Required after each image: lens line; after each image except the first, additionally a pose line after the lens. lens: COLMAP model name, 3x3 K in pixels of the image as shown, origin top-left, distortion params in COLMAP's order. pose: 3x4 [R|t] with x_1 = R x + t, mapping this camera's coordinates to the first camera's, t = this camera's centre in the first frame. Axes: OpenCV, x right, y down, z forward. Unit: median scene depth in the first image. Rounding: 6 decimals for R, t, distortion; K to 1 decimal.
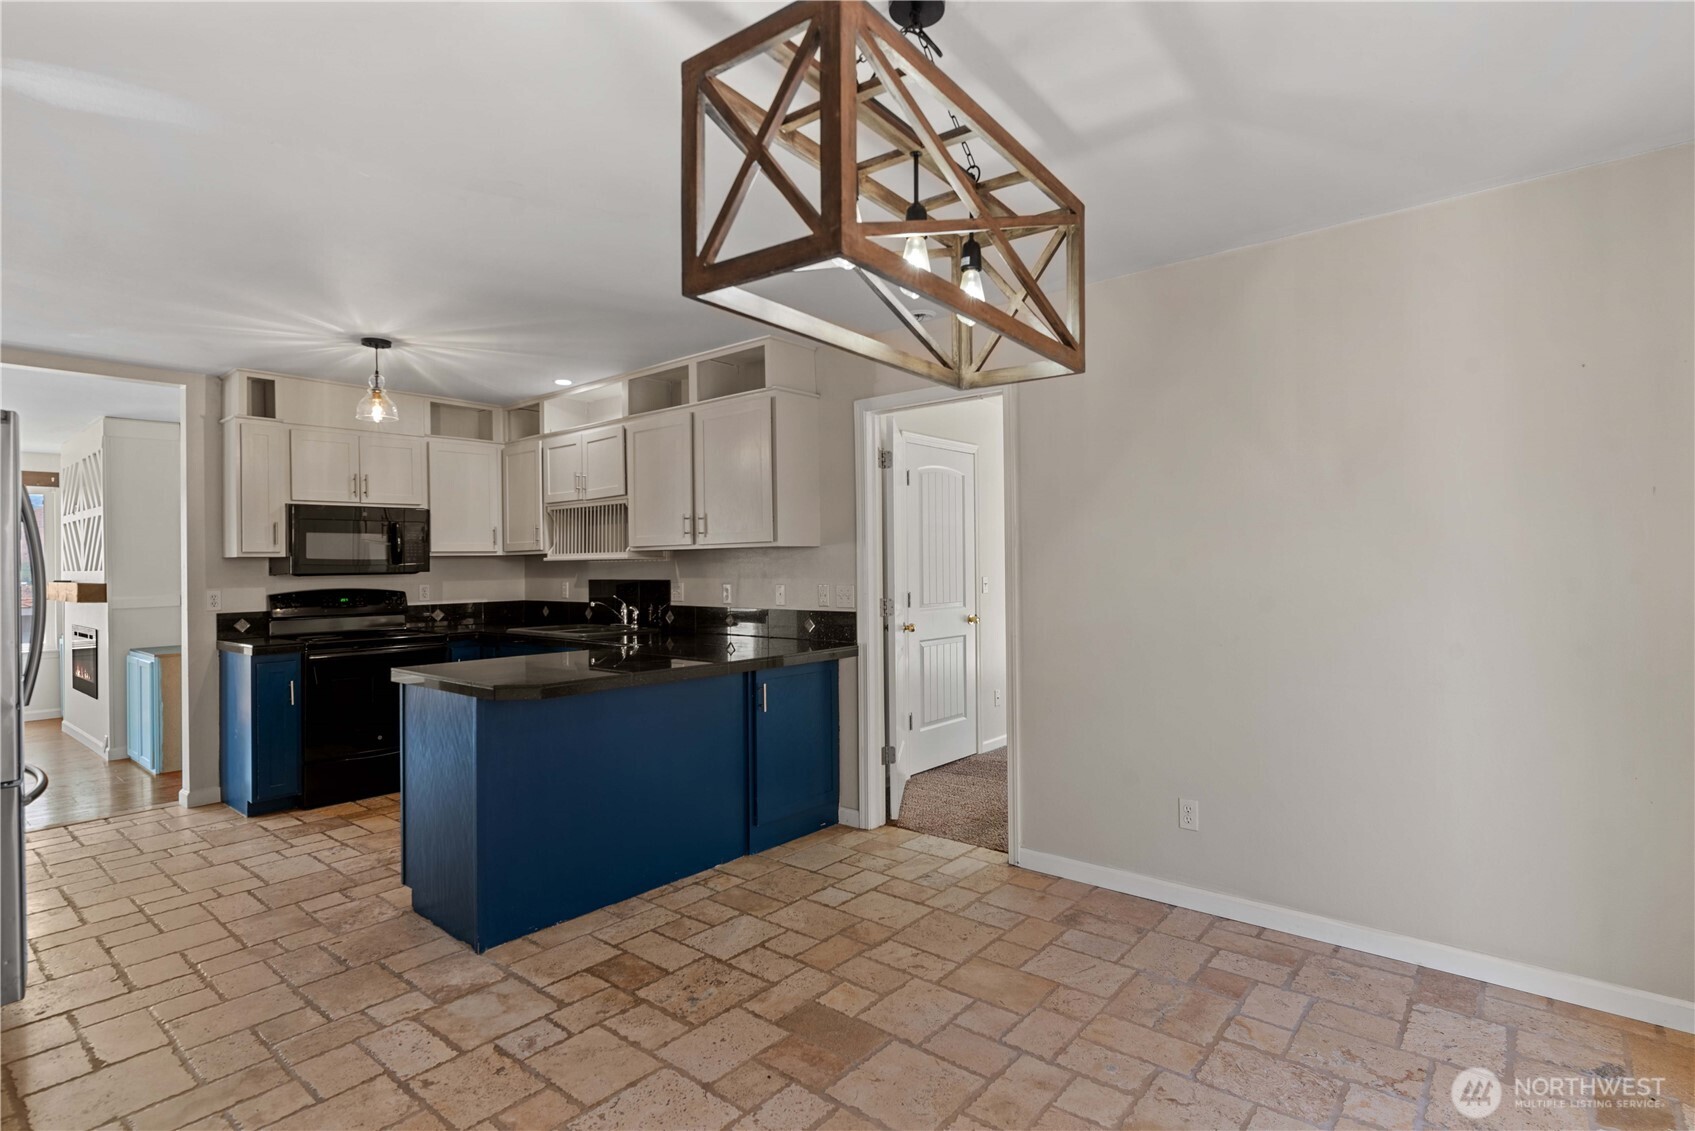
lens RADIAL K [[830.5, 0, 857.0], [0, 830.5, 560.9], [0, 0, 1]] dist [-0.000191, -0.000071]
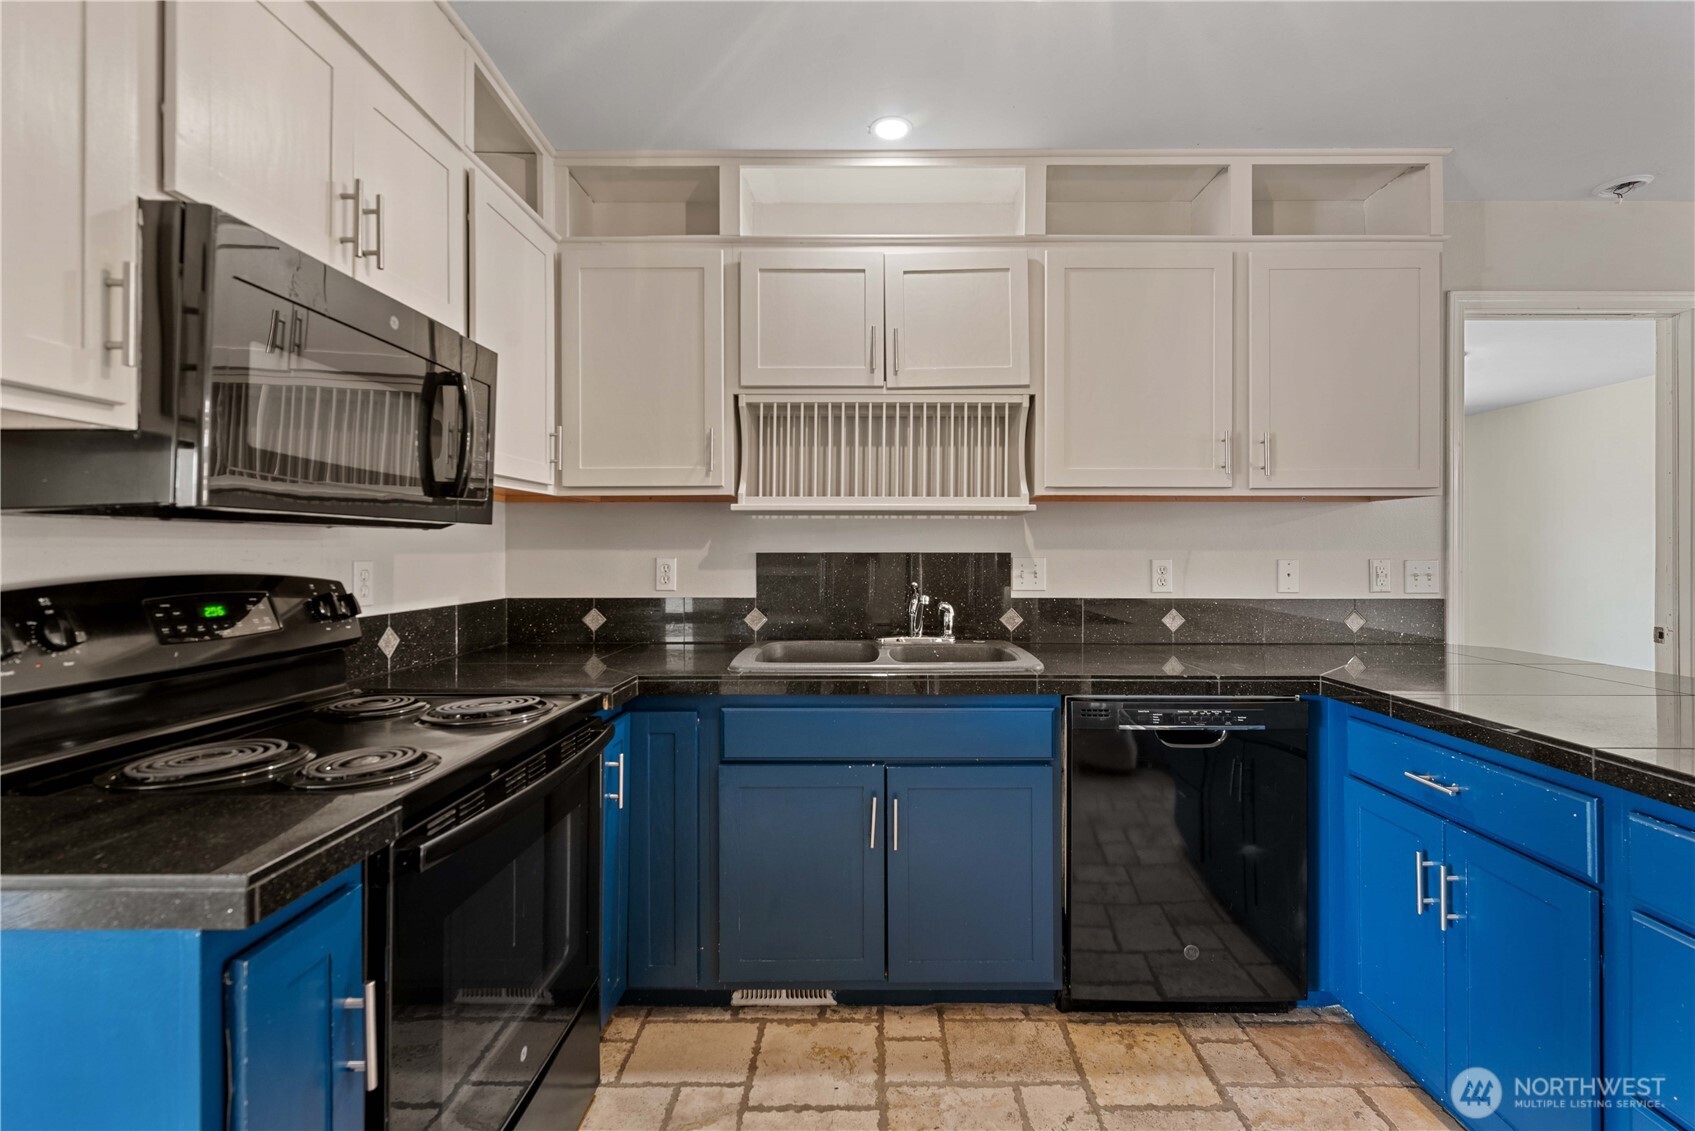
lens RADIAL K [[741.2, 0, 845.6], [0, 741.2, 548.6], [0, 0, 1]] dist [0.003548, 0.000105]
pose [[0.772178, 0.013411, 0.635265, -0.747467], [-0.012030, 0.999907, -0.006486, 0.029127], [-0.635293, -0.002634, 0.772267, 0.810835]]
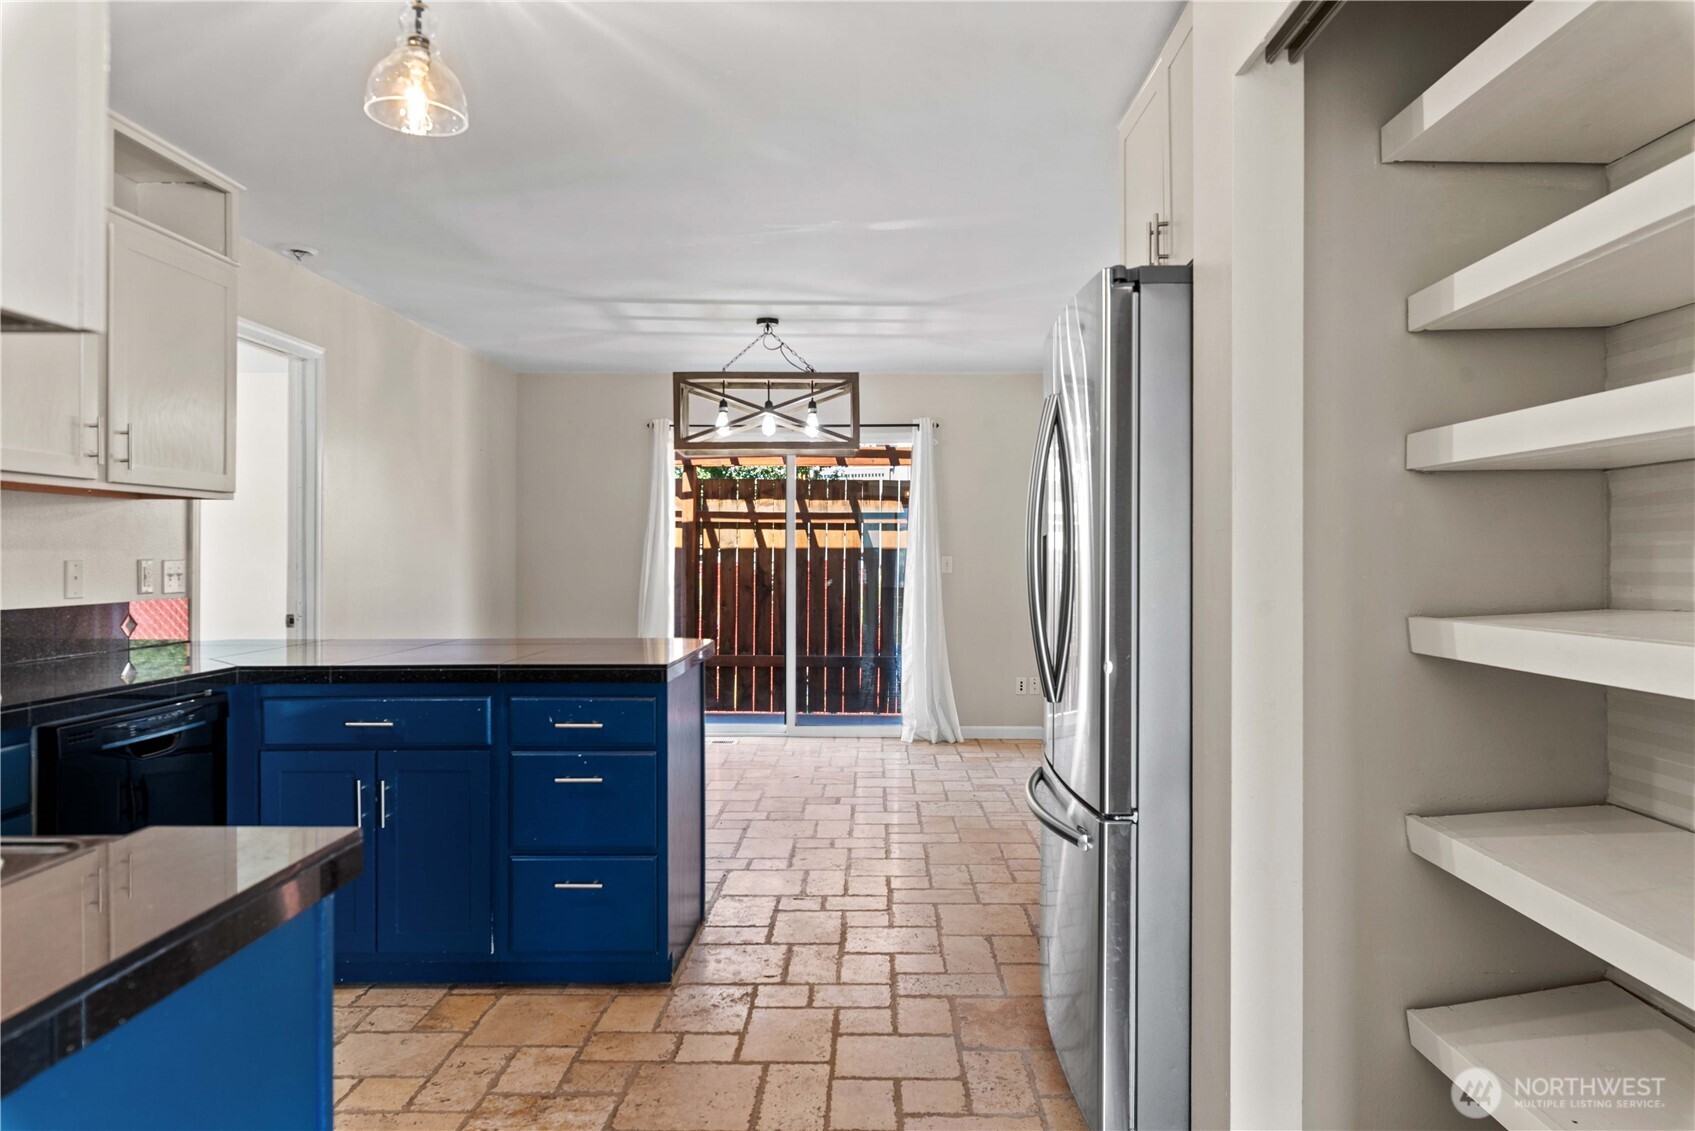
lens RADIAL K [[1093.0, 0, 857.0], [0, 1093.0, 561.3], [0, 0, 1]] dist [0.001773, 0.000679]
pose [[-0.624618, 0.004539, 0.780917, -1.044533], [0.002590, 0.999990, -0.003741, 0.034565], [-0.780926, -0.000314, -0.624624, 1.099317]]
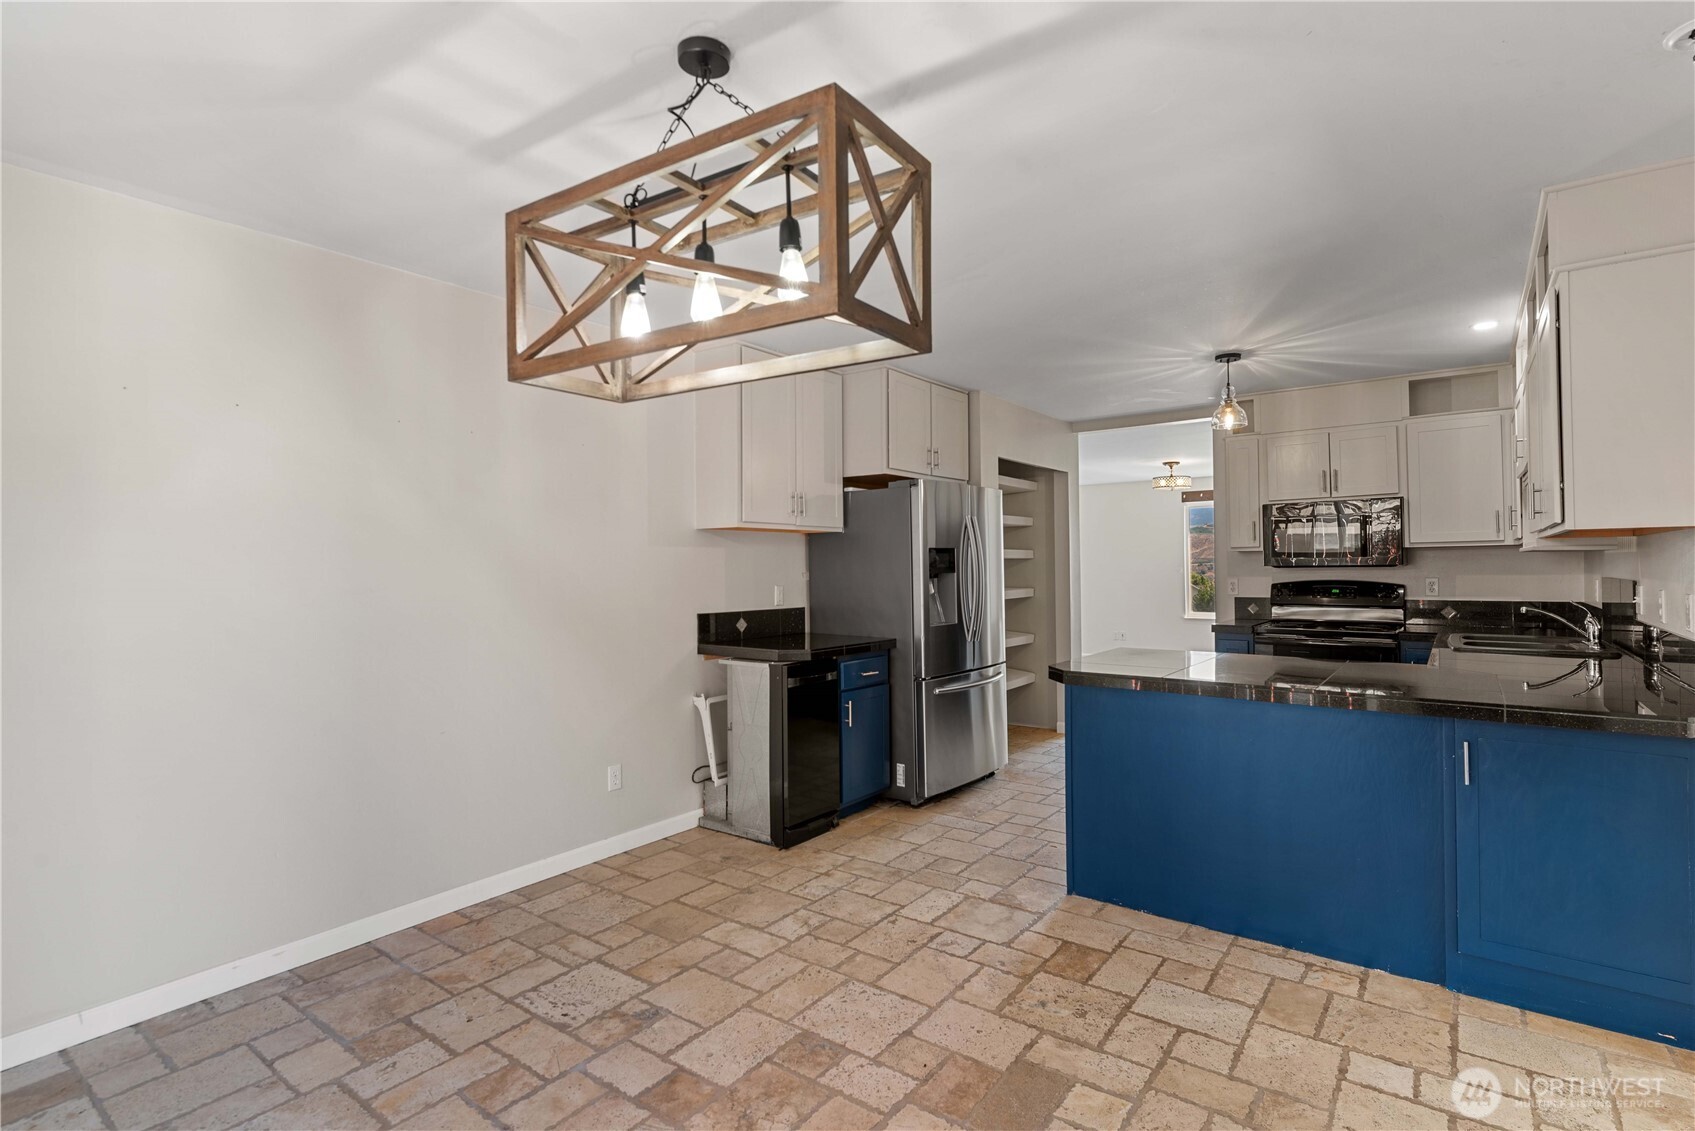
lens RADIAL K [[806.3, 0, 872.2], [0, 806.3, 558.0], [0, 0, 1]] dist [0.003961, -0.000643]
pose [[0.068886, 0.000759, -0.997624, 0.433418], [0.012748, 0.999917, 0.001641, -0.004073], [0.997543, -0.012830, 0.068870, 0.428247]]
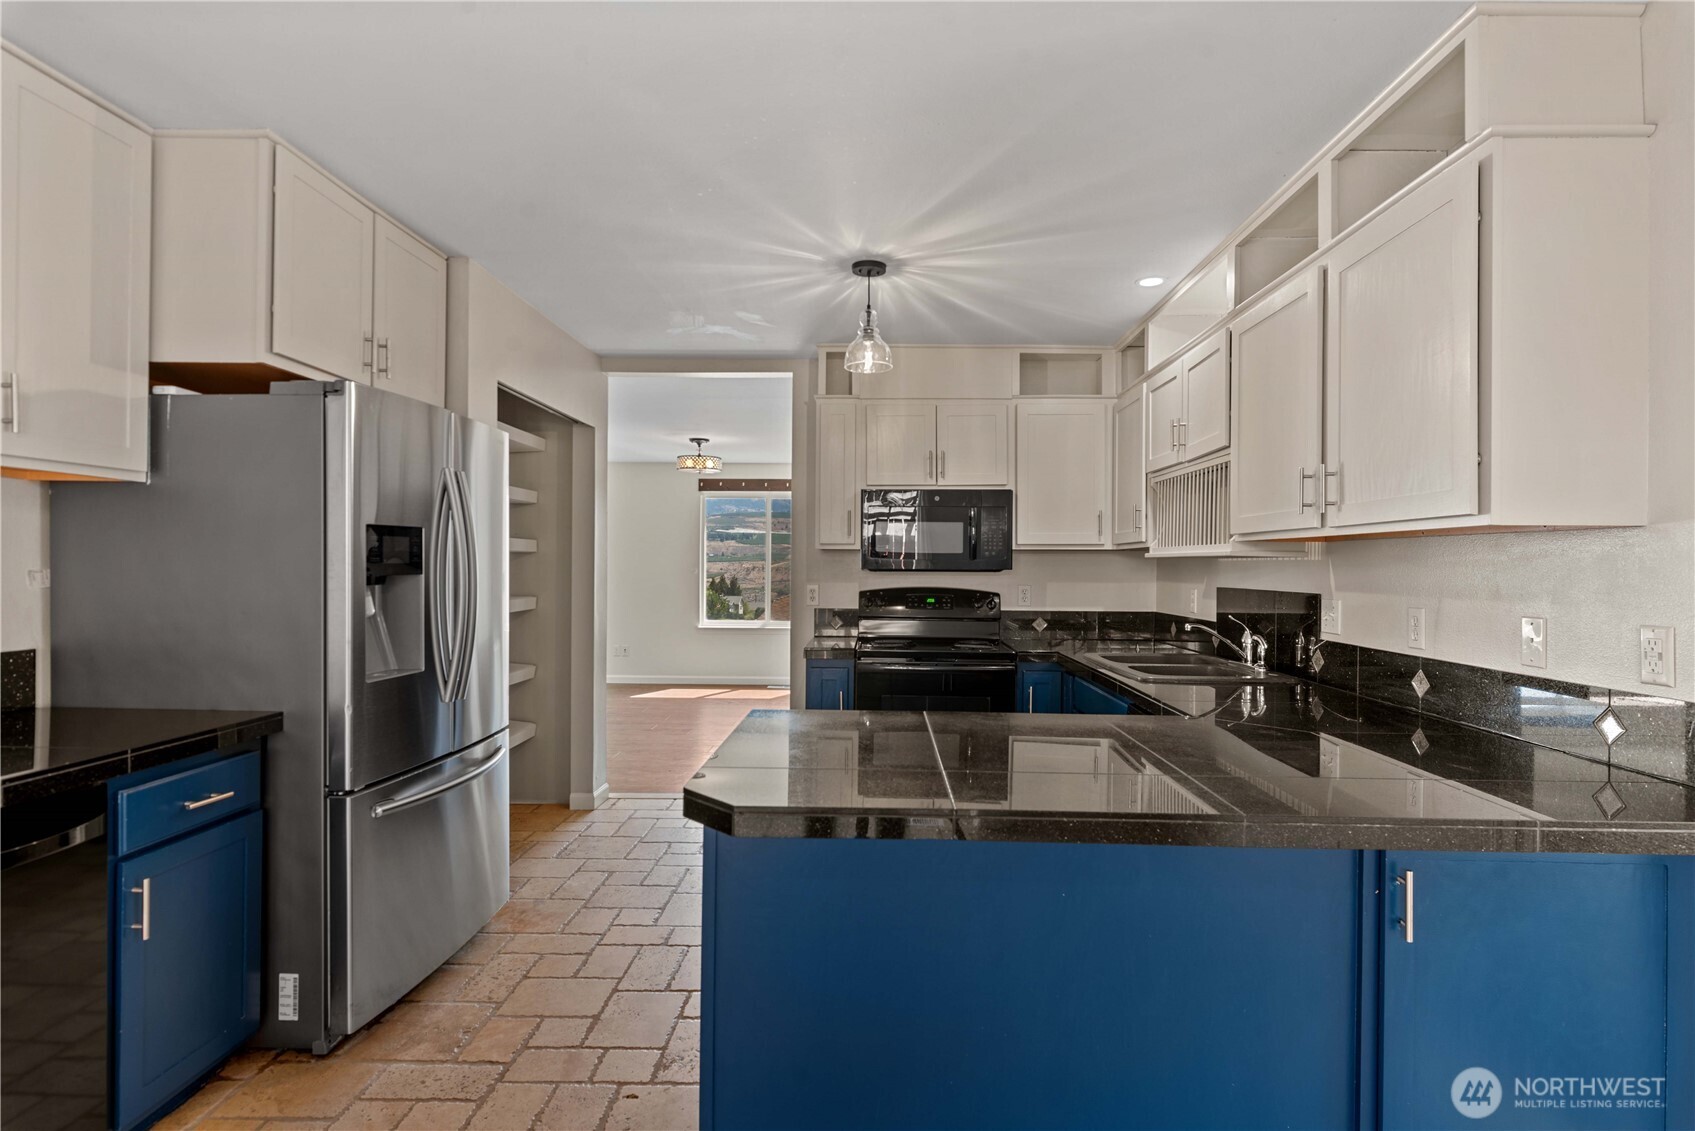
lens RADIAL K [[862.9, 0, 865.7], [0, 862.9, 562.2], [0, 0, 1]] dist [-0.002471, -0.001076]
pose [[0.630258, 0.015430, -0.776232, 0.037174], [-0.012775, 0.999873, 0.009503, 0.000085], [0.776281, 0.003927, 0.630375, 0.472854]]
